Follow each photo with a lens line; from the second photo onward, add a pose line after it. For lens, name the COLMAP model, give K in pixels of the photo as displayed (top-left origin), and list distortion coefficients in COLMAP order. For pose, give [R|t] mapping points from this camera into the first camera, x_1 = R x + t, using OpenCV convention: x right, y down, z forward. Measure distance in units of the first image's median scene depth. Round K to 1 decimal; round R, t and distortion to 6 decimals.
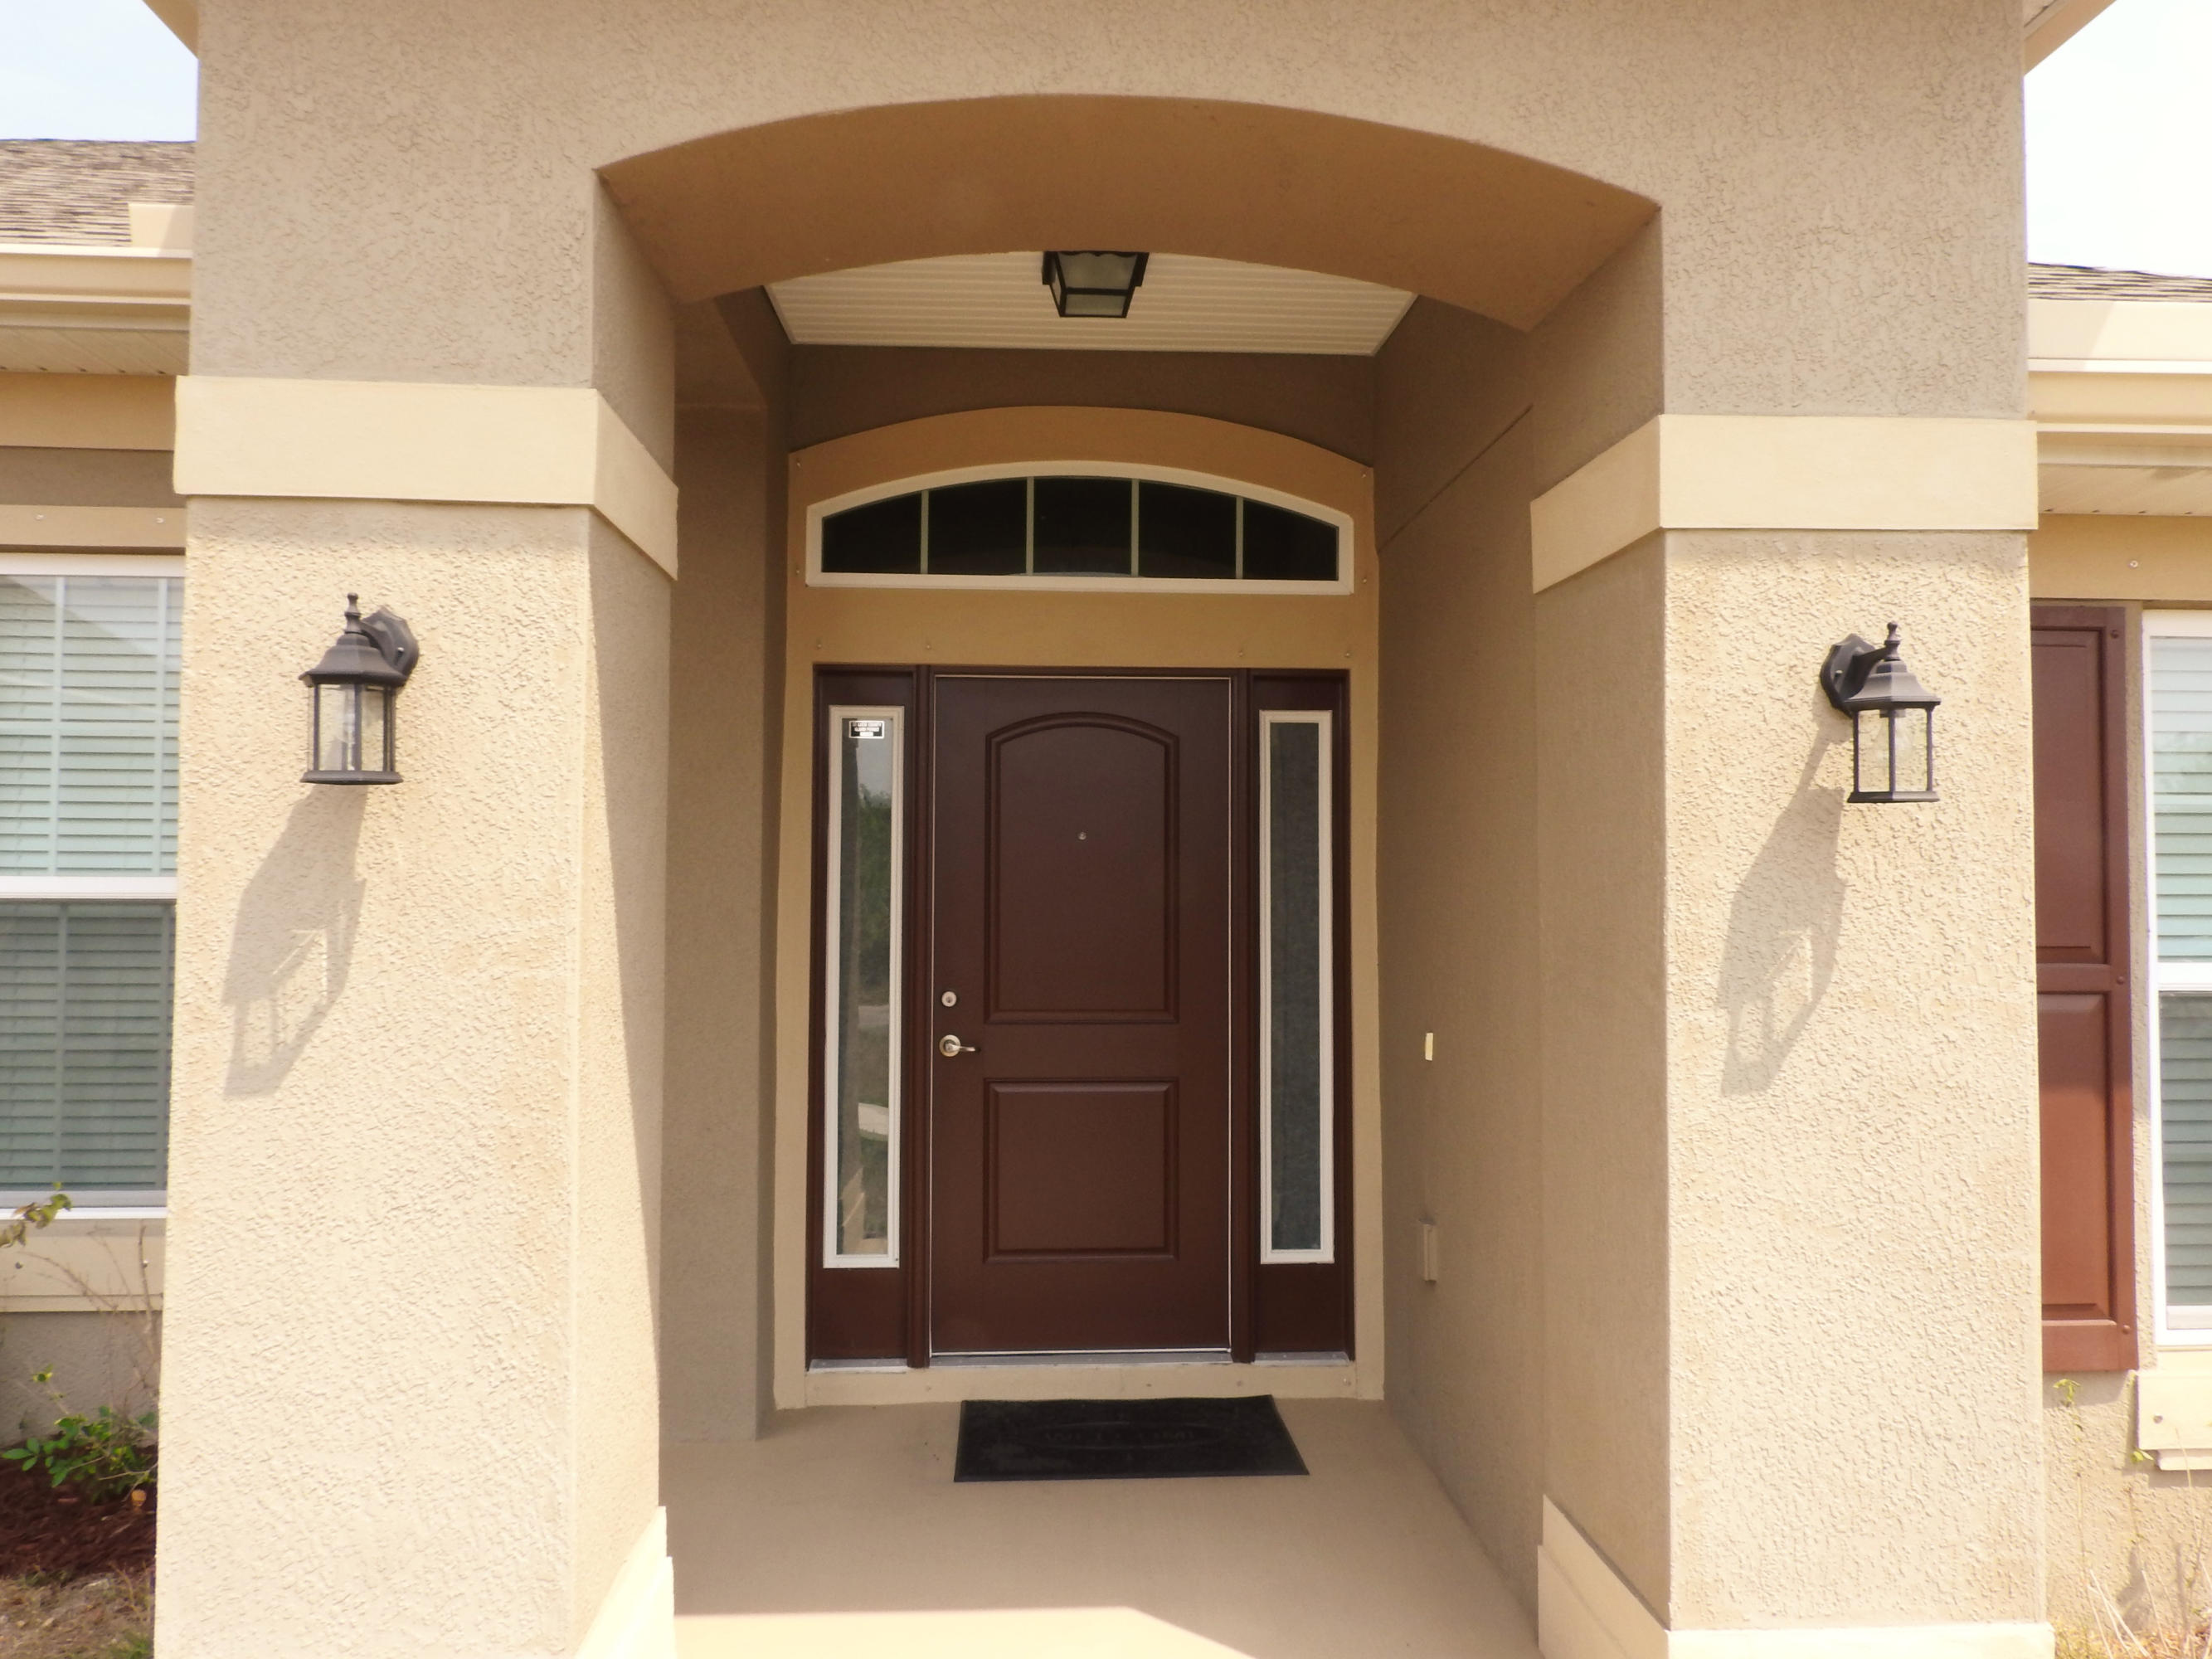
lens RADIAL K [[1561.5, 0, 1095.4], [0, 1561.5, 824.0], [0, 0, 1]] dist [-0.001298, 0.000772]
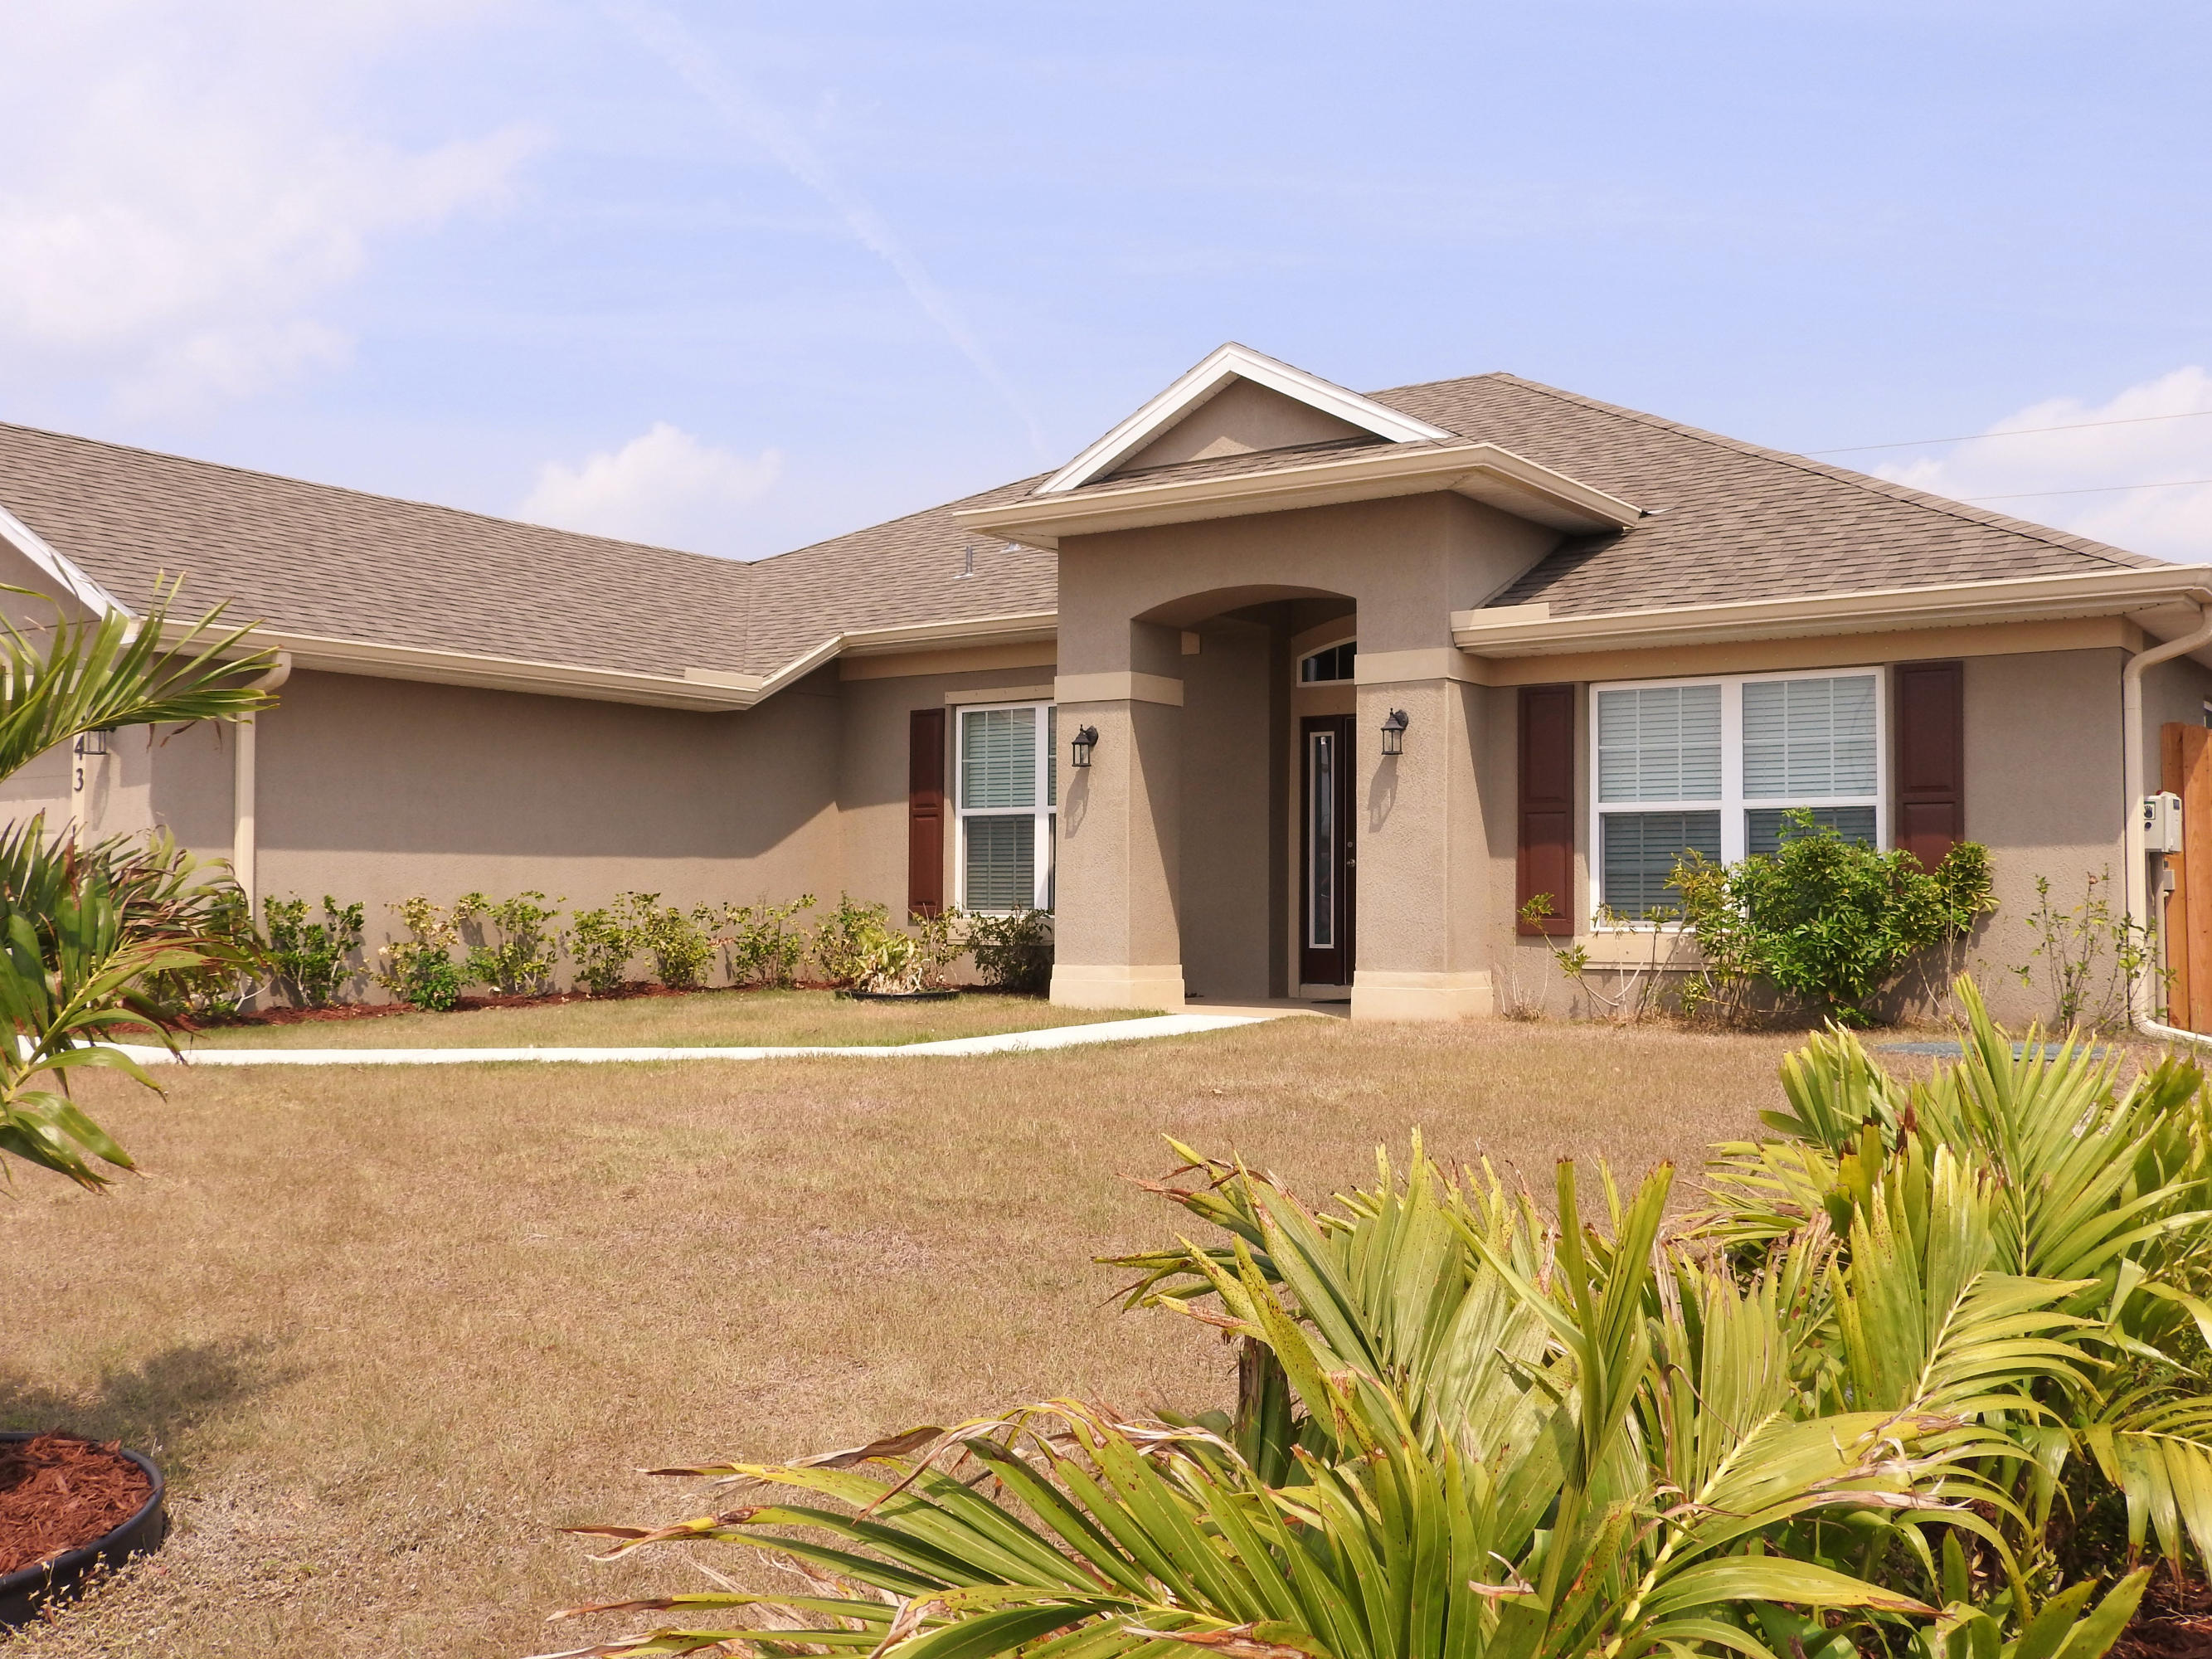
lens RADIAL K [[2118.4, 0, 1107.7], [0, 2118.4, 829.0], [0, 0, 1]] dist [-0.001042, 0.000000]
pose [[0.770340, -0.023622, -0.637196, 3.181815], [0.019171, 0.999720, -0.013884, 0.222408], [0.637346, -0.001520, 0.770577, -3.367863]]
